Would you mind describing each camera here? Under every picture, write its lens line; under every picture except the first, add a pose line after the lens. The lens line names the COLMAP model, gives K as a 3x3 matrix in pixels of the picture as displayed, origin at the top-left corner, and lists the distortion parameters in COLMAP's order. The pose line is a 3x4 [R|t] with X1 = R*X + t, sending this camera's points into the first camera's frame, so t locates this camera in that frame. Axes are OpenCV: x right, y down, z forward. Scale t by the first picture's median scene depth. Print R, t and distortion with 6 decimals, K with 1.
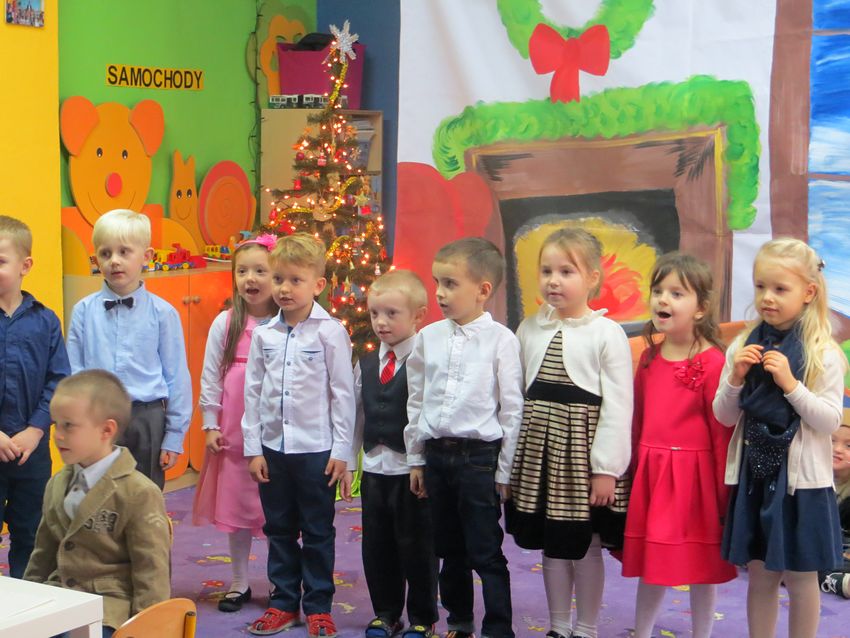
lens RADIAL K [[1661.6, 0, 406.4], [0, 1661.6, 318.5], [0, 0, 1]] dist [-0.092265, 0.000000]
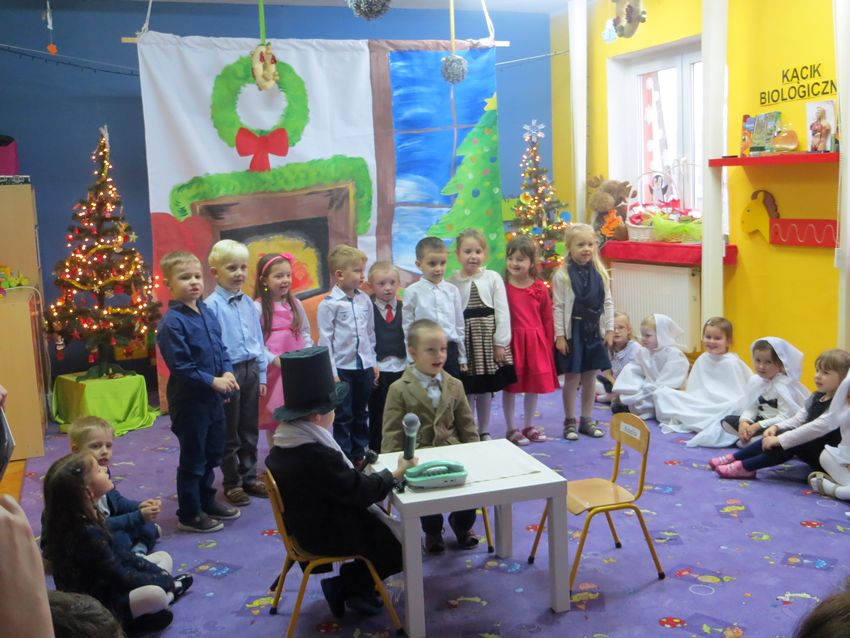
lens RADIAL K [[936.8, 0, 426.8], [0, 936.8, 317.5], [0, 0, 1]] dist [-0.030923, 0.000000]
pose [[0.664073, -0.138591, 0.734711, -0.548811], [0.125462, 0.989392, 0.073233, -0.027571], [-0.737066, 0.043546, 0.674416, 0.202219]]
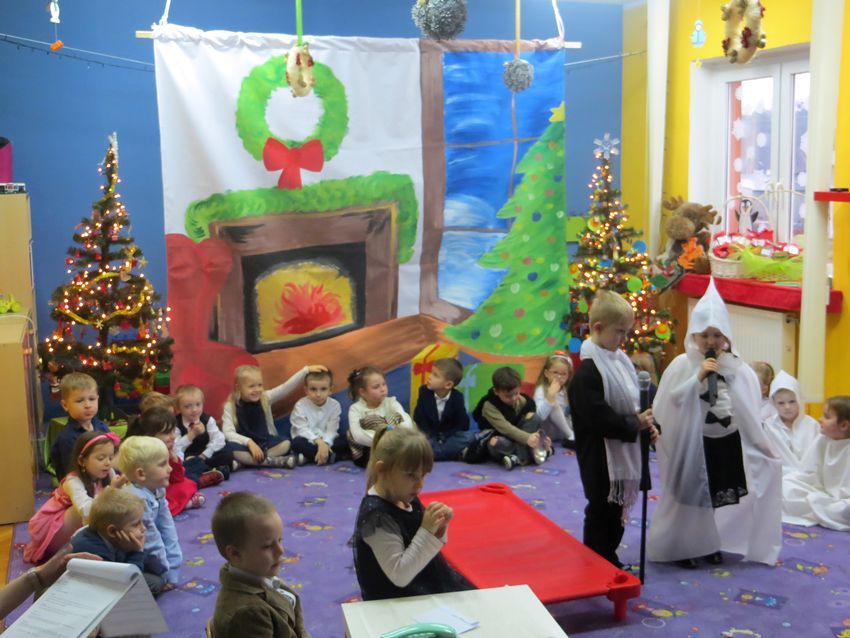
lens RADIAL K [[1047.4, 0, 425.6], [0, 1047.4, 315.0], [0, 0, 1]] dist [-0.042859, 0.000000]
pose [[0.684387, -0.119020, 0.719339, -0.533477], [0.096555, 0.992692, 0.072384, -0.073679], [-0.722697, 0.019917, 0.690878, 0.246251]]
